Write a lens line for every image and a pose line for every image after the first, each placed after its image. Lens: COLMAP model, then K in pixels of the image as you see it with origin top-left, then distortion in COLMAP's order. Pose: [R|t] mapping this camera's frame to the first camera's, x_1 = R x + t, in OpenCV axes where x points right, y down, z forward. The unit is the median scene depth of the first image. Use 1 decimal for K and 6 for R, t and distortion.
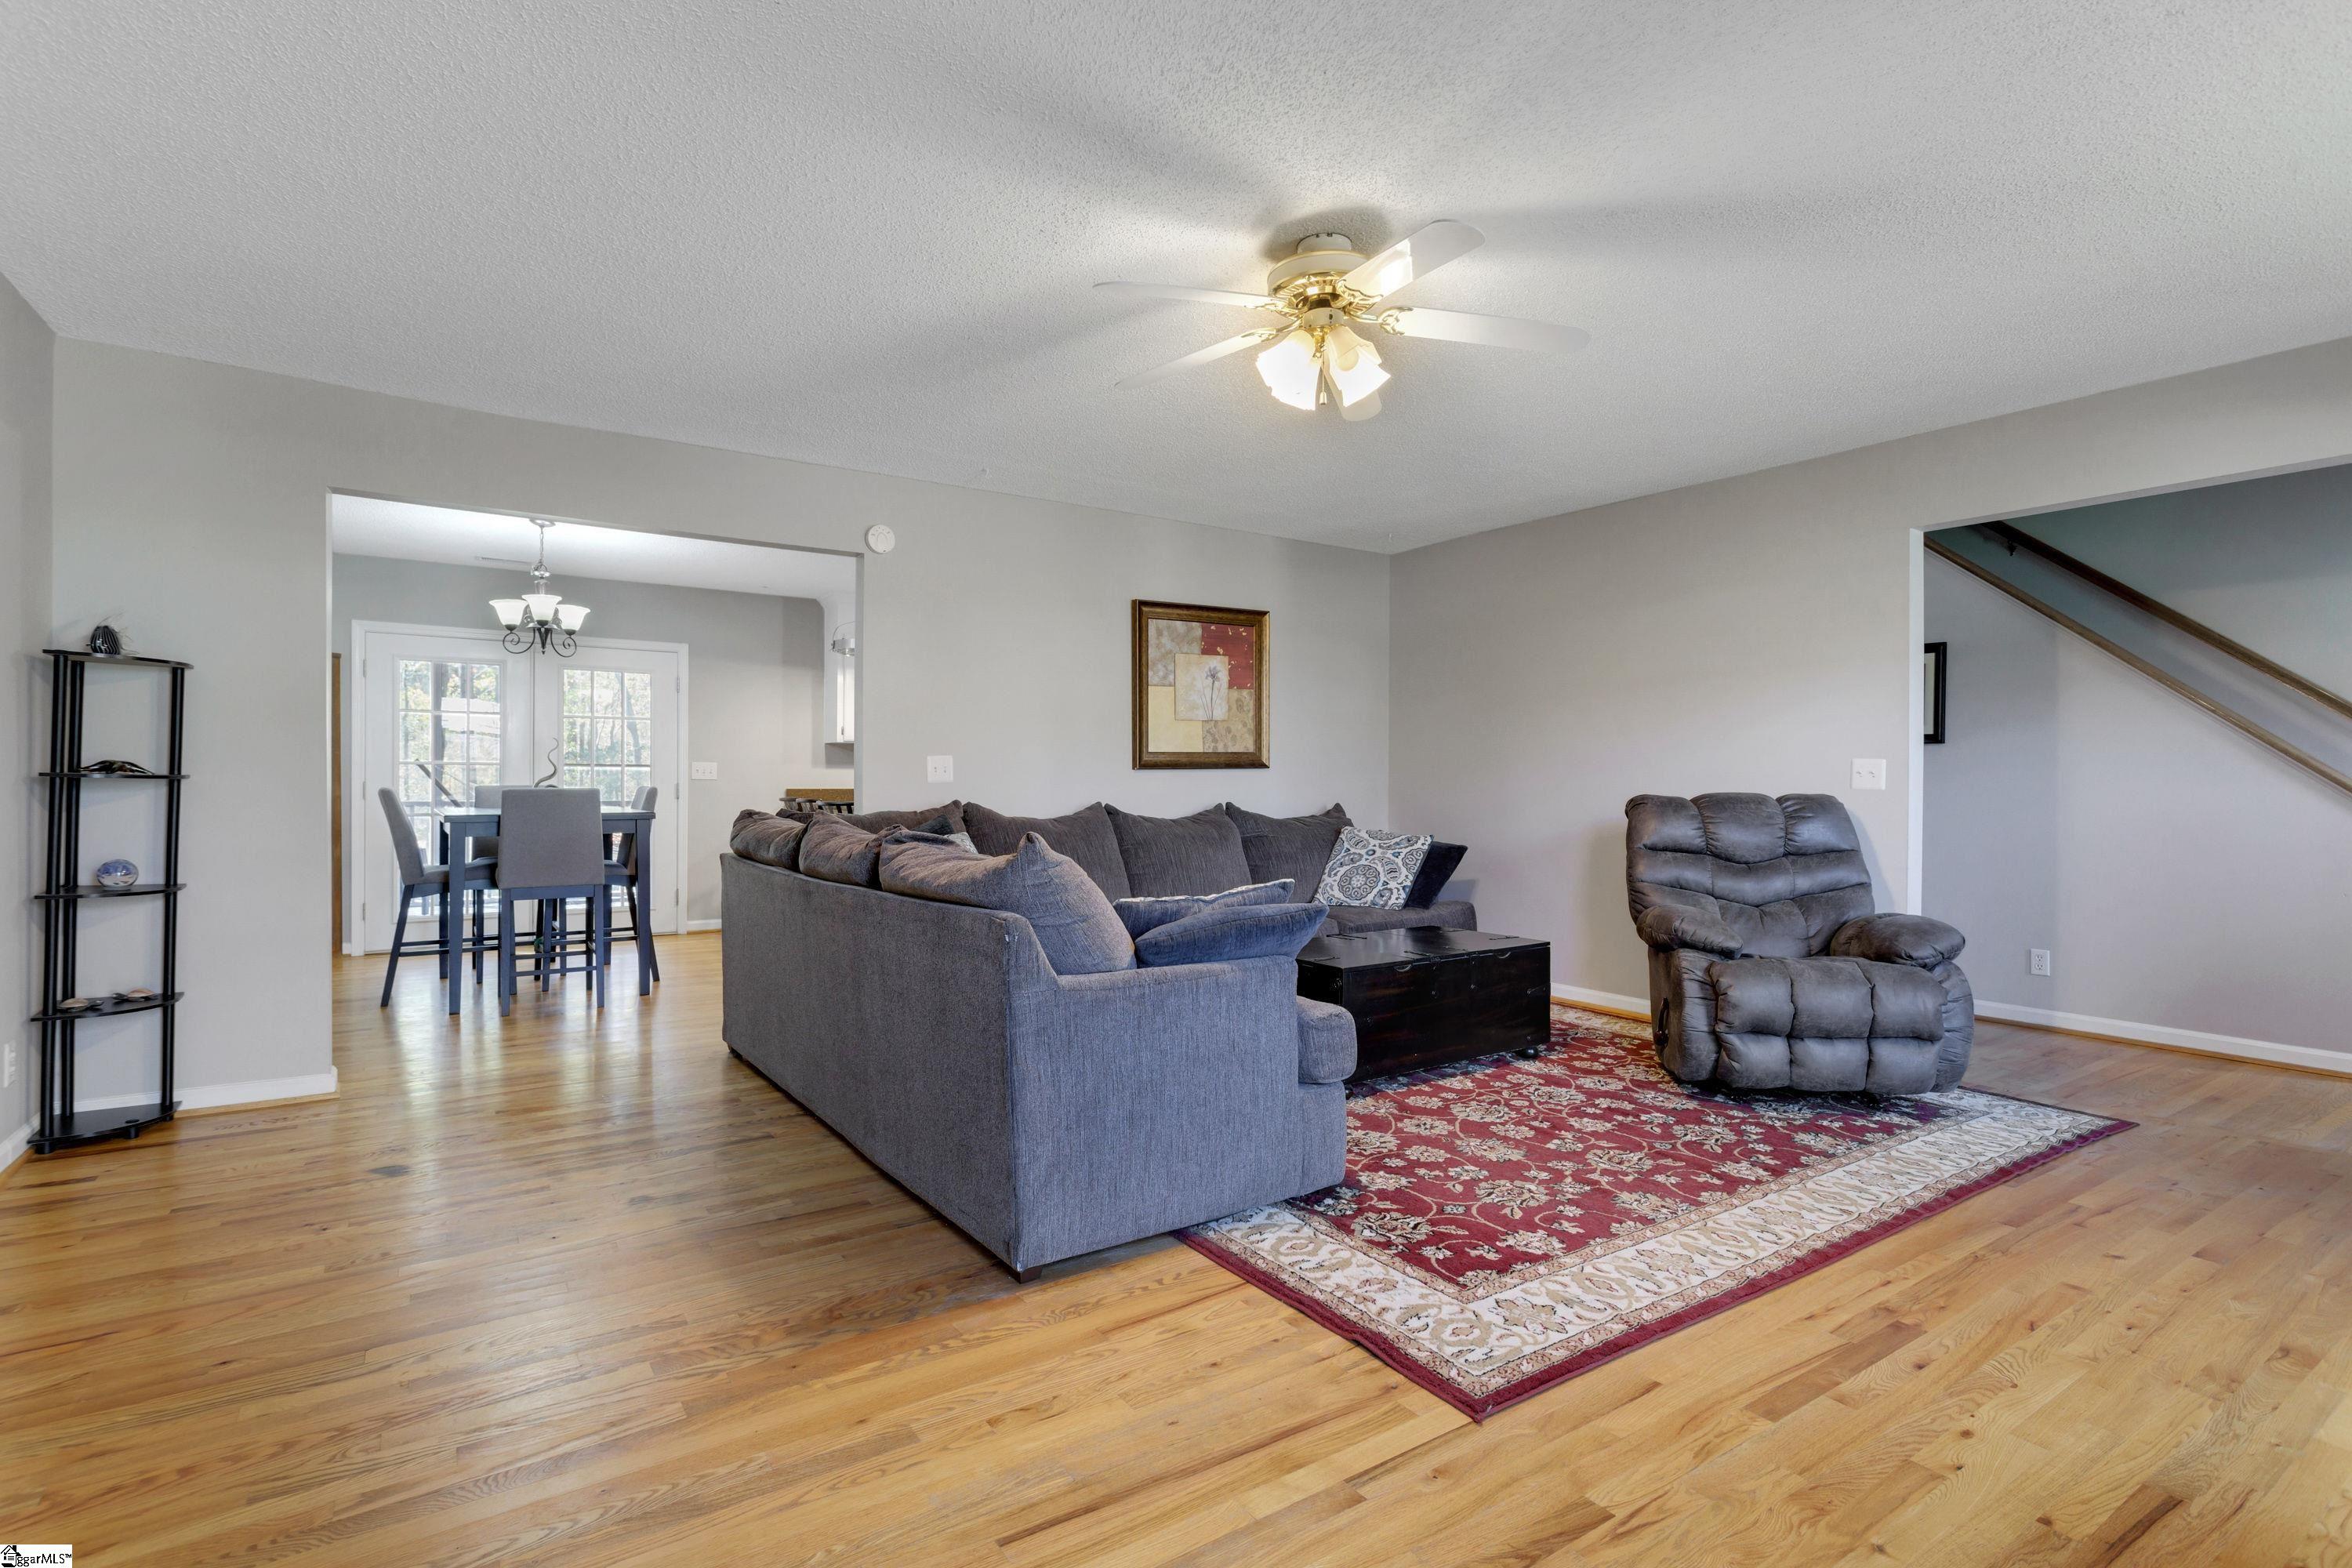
lens RADIAL K [[1121.5, 0, 1180.5], [0, 1121.5, 778.2], [0, 0, 1]] dist [0.001126, 0.000058]
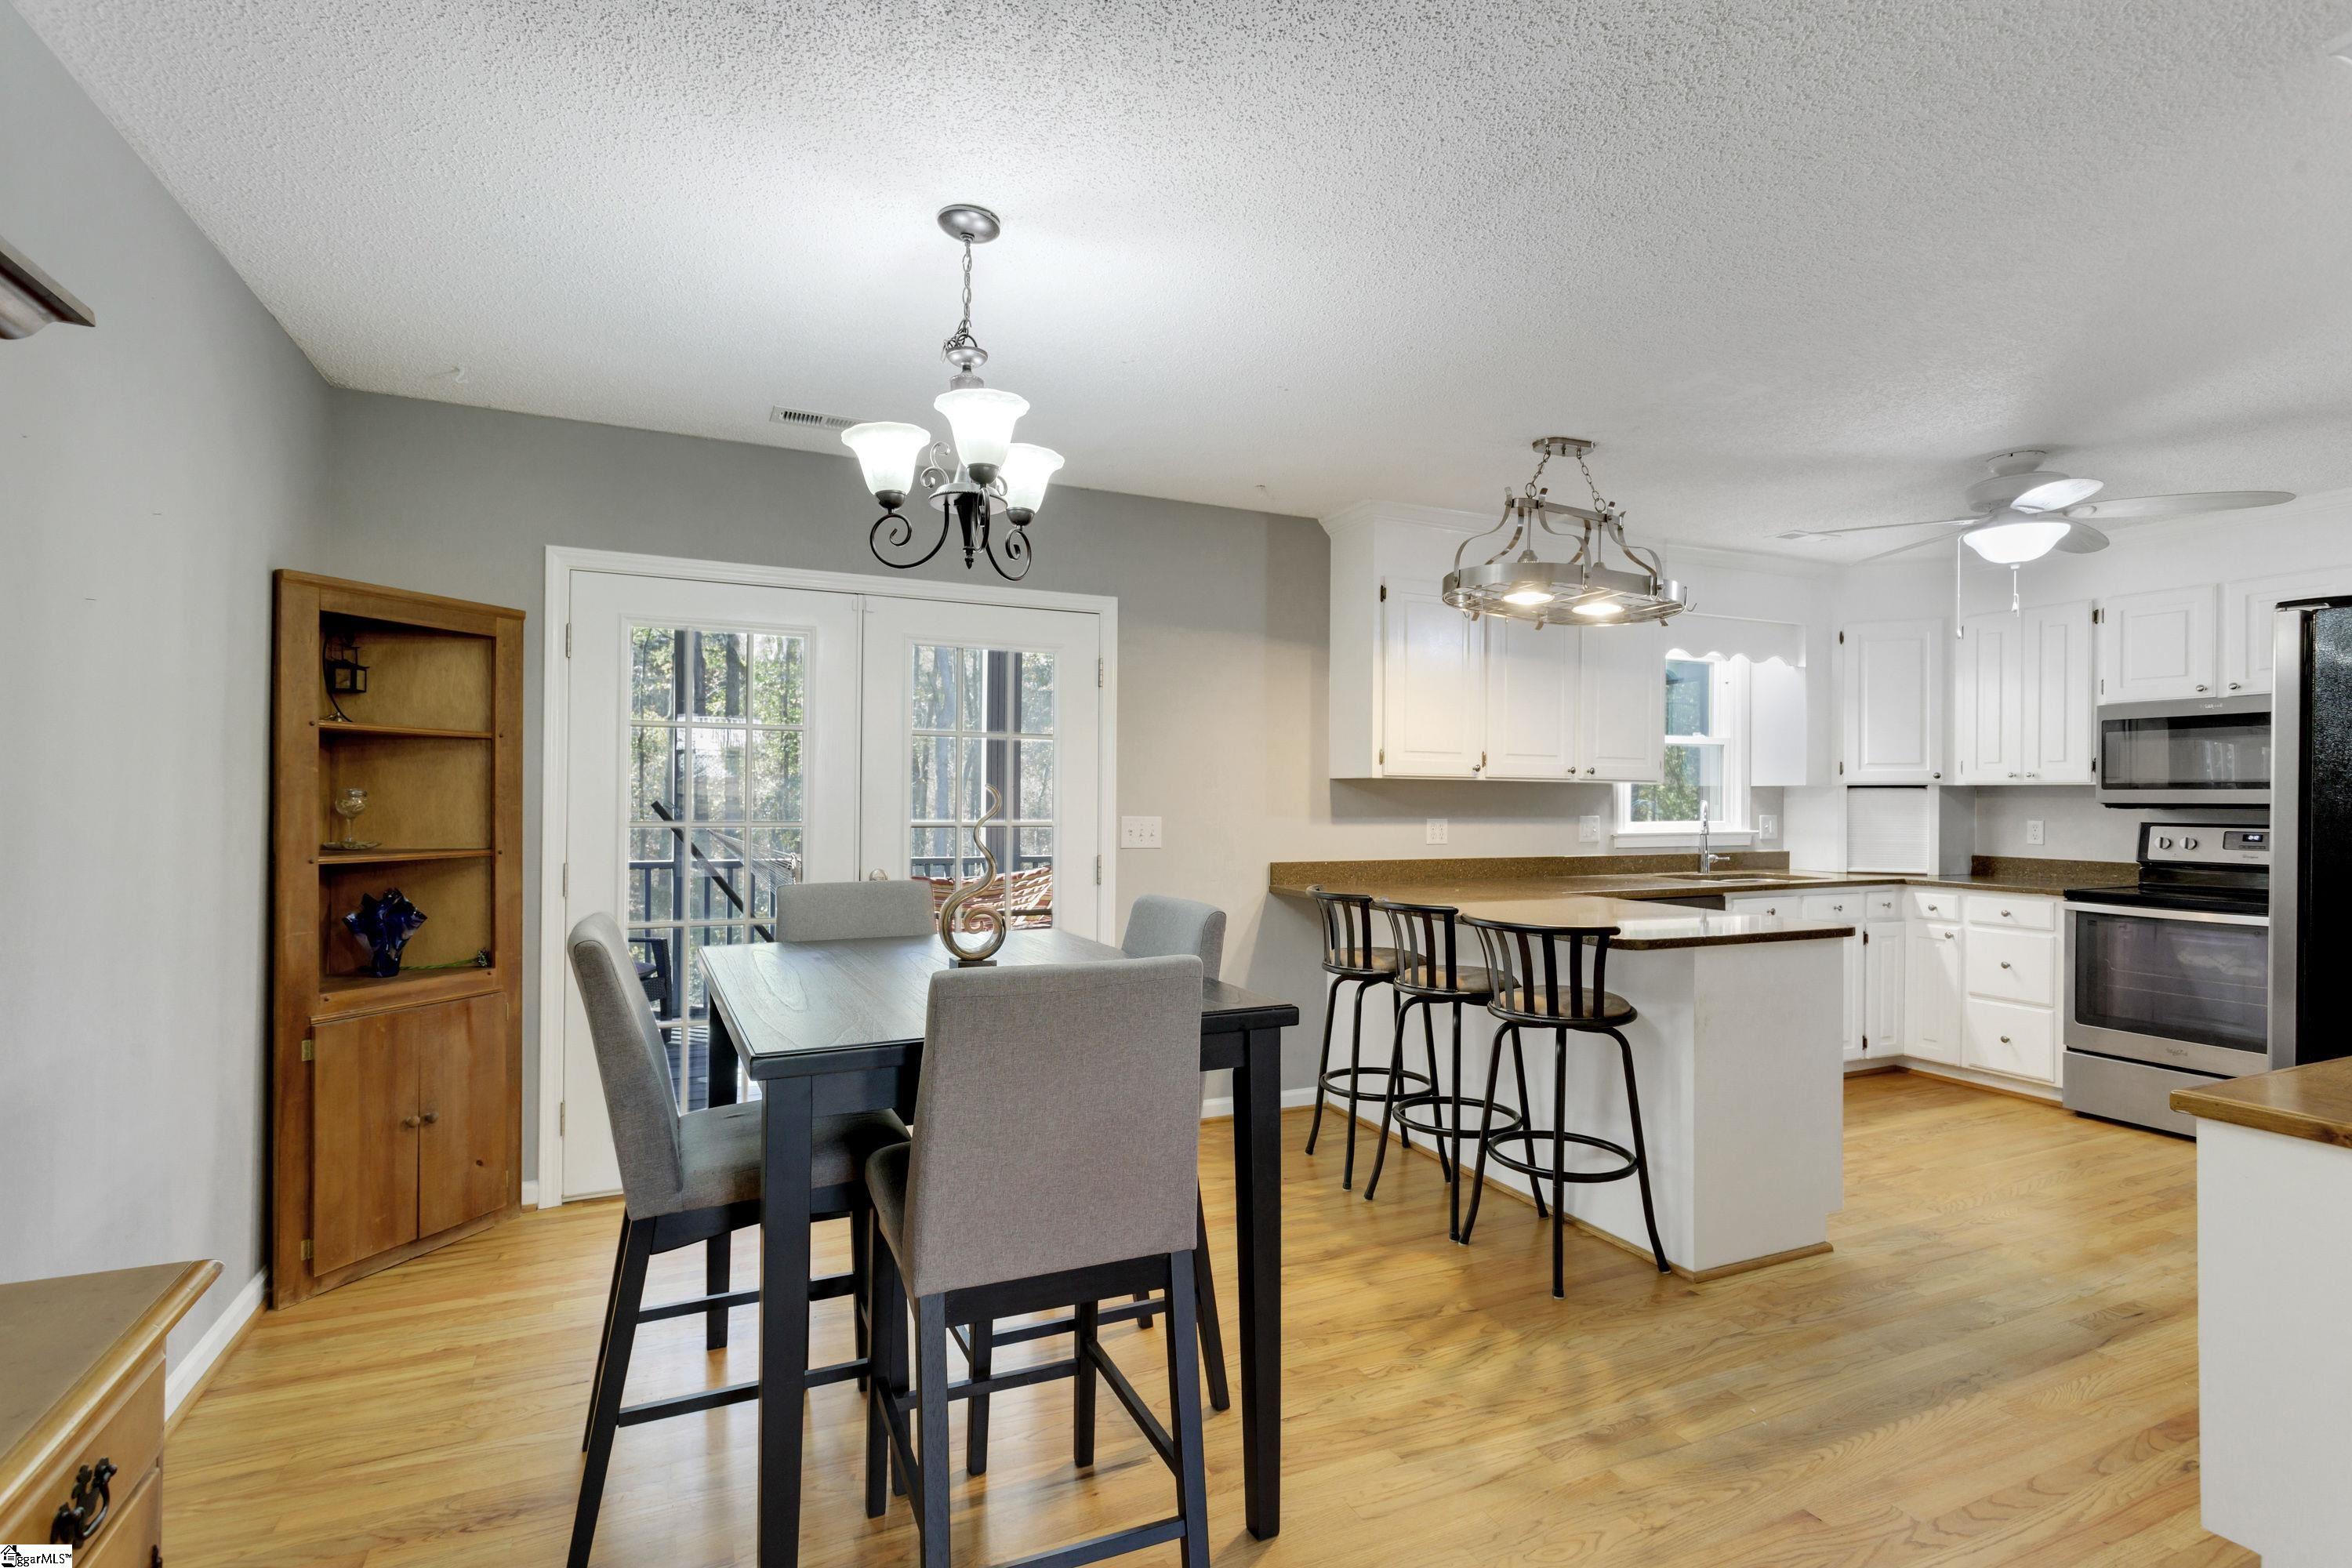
lens RADIAL K [[1121.5, 0, 1173.2], [0, 1121.5, 790.7], [0, 0, 1]] dist [0.001126, 0.000058]
pose [[0.986751, 0.002494, -0.162225, -0.427433], [-0.002498, 0.999997, 0.000178, -0.035544], [0.162225, 0.000229, 0.986754, 0.622681]]
